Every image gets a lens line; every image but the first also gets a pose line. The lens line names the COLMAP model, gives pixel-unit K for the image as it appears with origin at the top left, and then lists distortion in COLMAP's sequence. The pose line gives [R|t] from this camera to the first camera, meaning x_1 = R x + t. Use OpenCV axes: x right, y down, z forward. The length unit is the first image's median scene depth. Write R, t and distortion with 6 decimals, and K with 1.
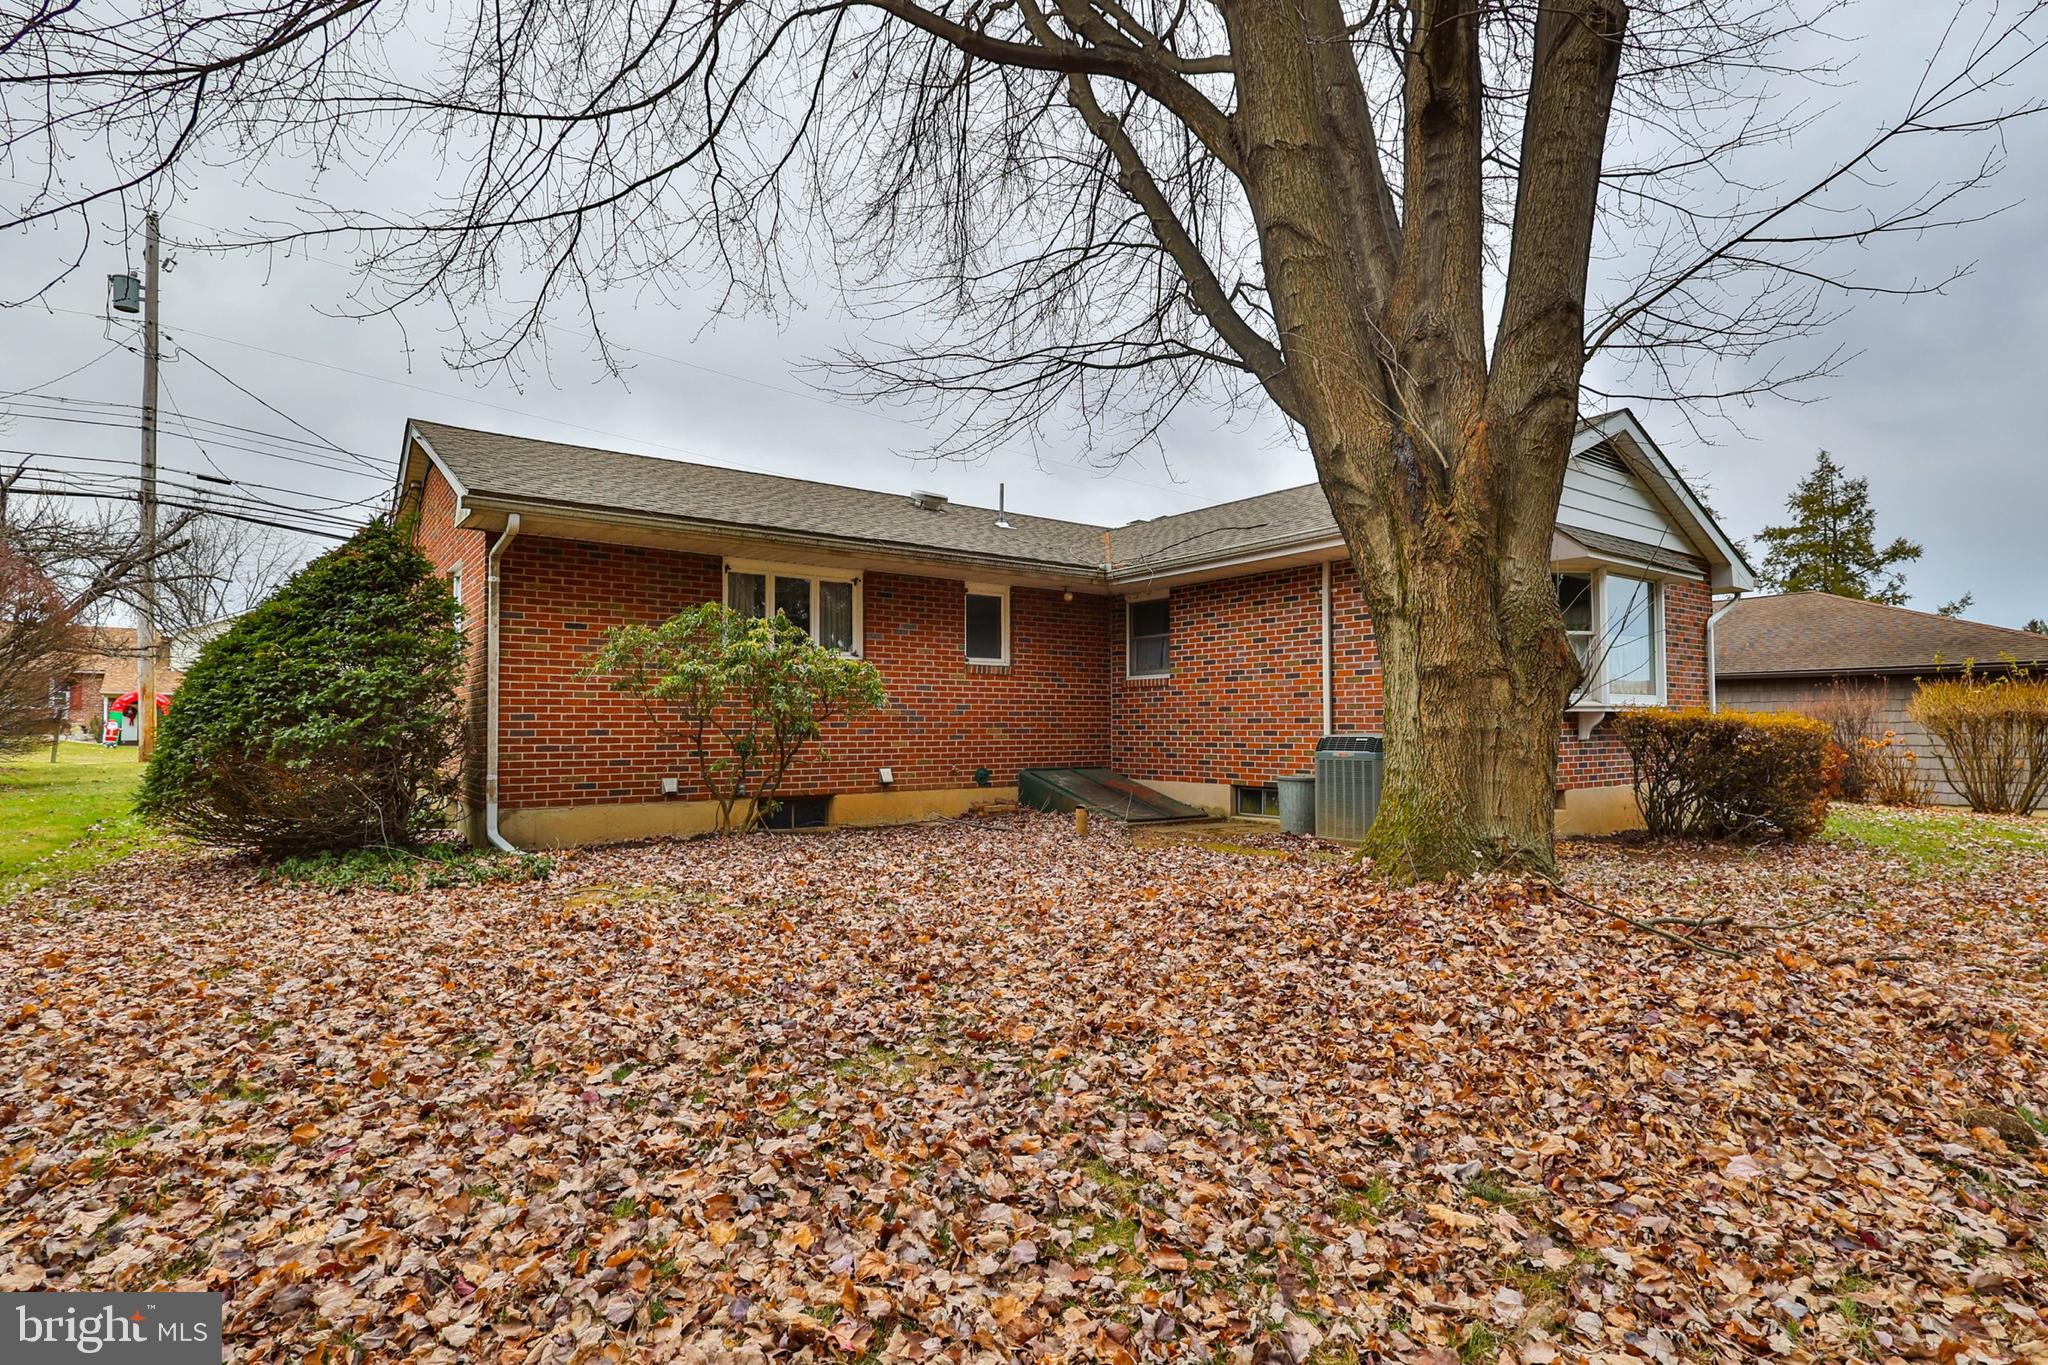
lens RADIAL K [[999.2, 0, 1024.0], [0, 999.2, 682.5], [0, 0, 1]] dist [-0.000971, 0.000855]
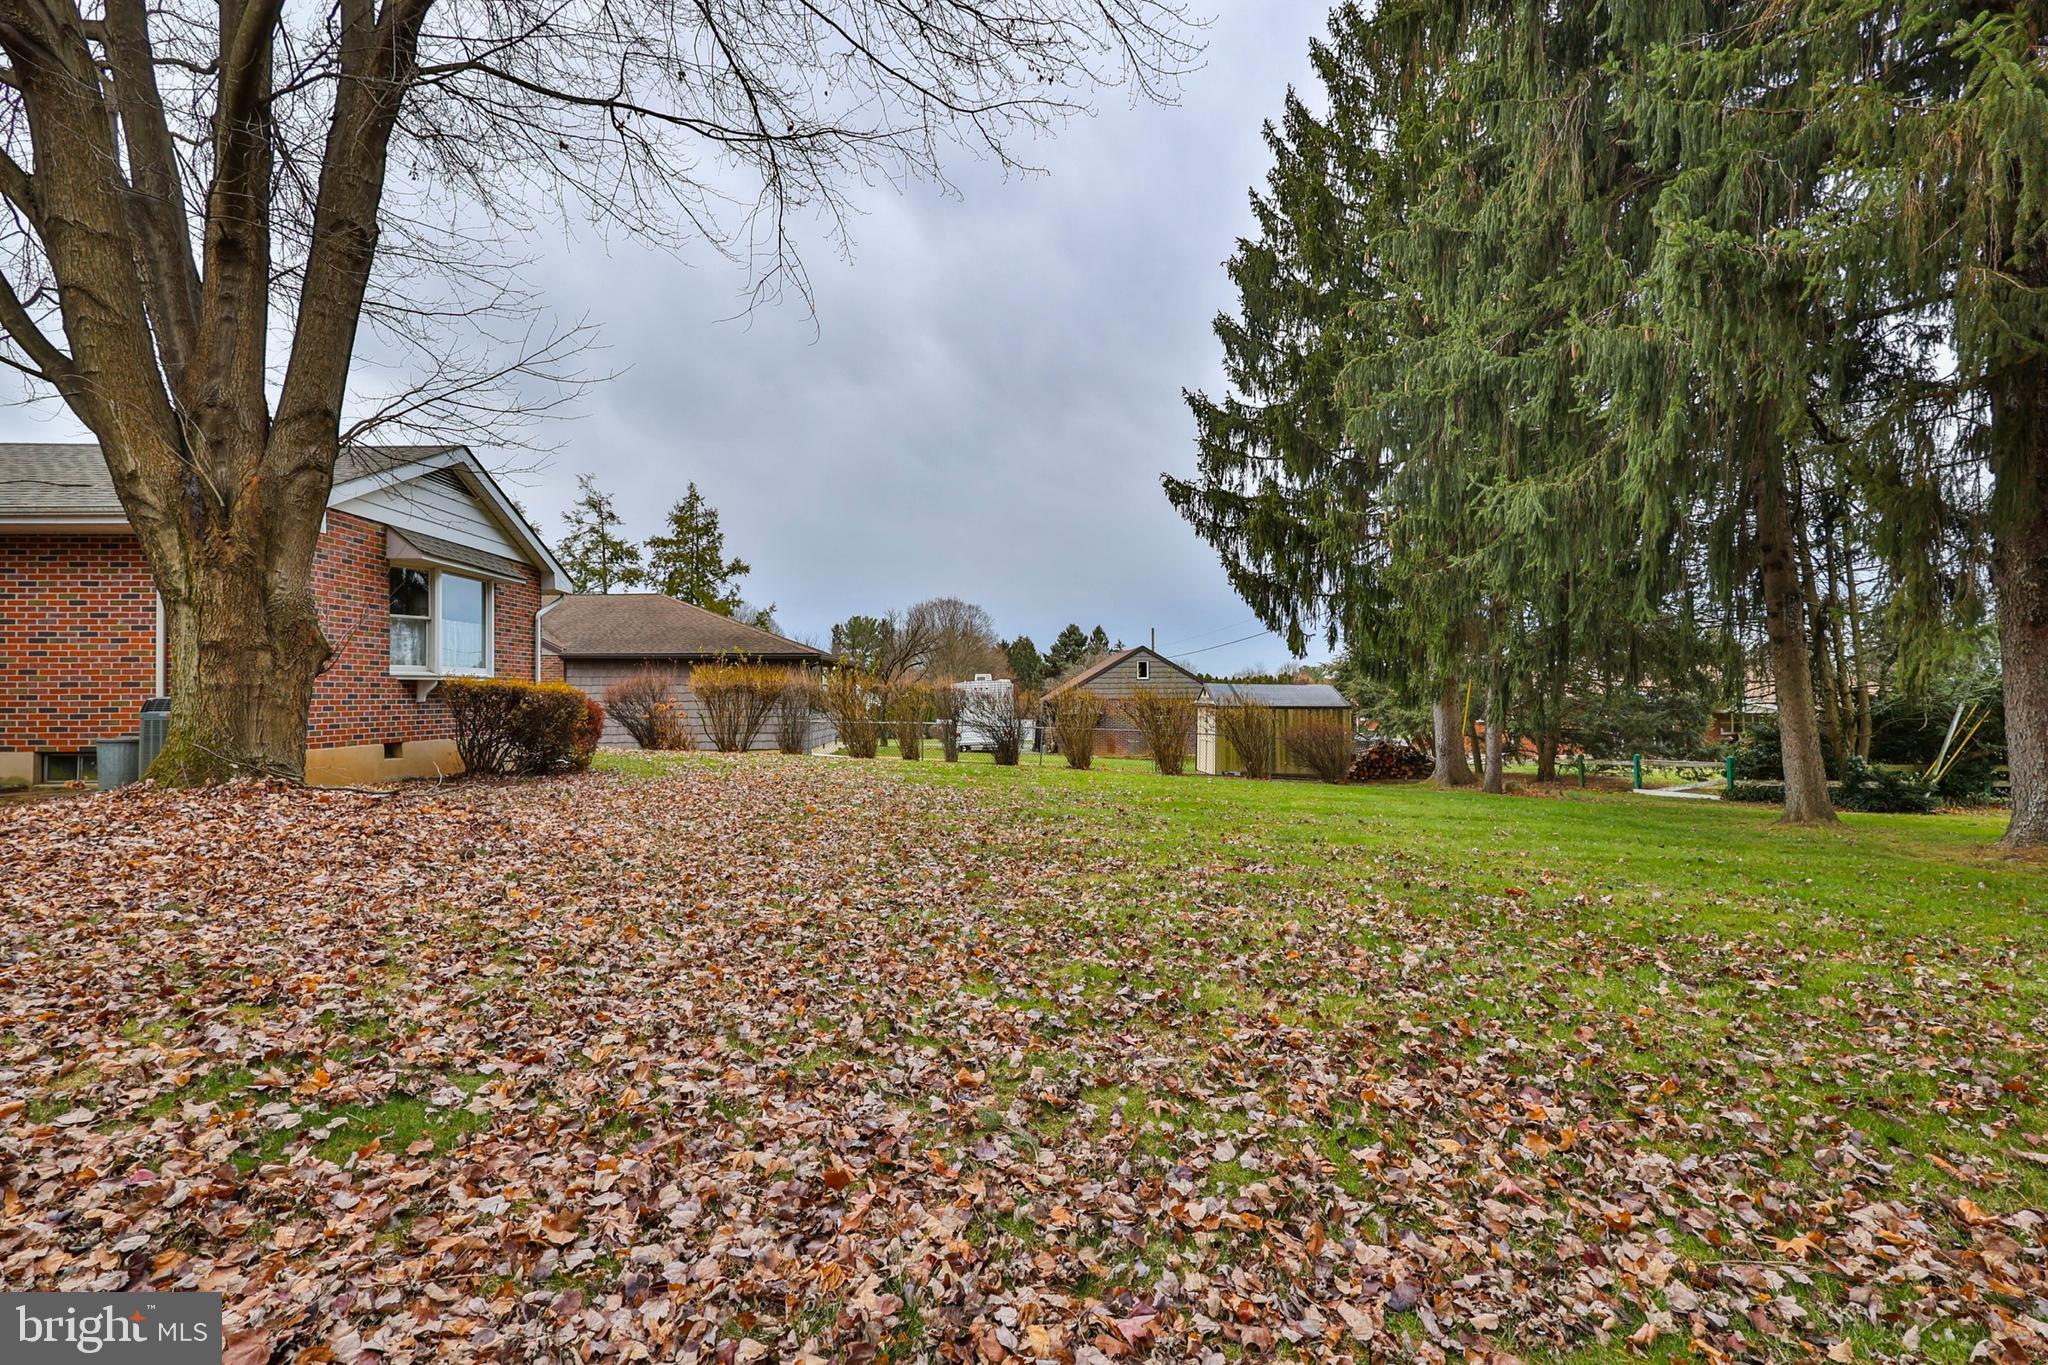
lens RADIAL K [[999.2, 0, 1024.0], [0, 999.2, 682.5], [0, 0, 1]] dist [-0.000971, 0.000855]
pose [[0.565456, 0.012354, 0.824686, -0.050237], [-0.033906, 0.999391, 0.008277, -0.003760], [-0.824081, -0.032642, 0.565530, -0.346615]]
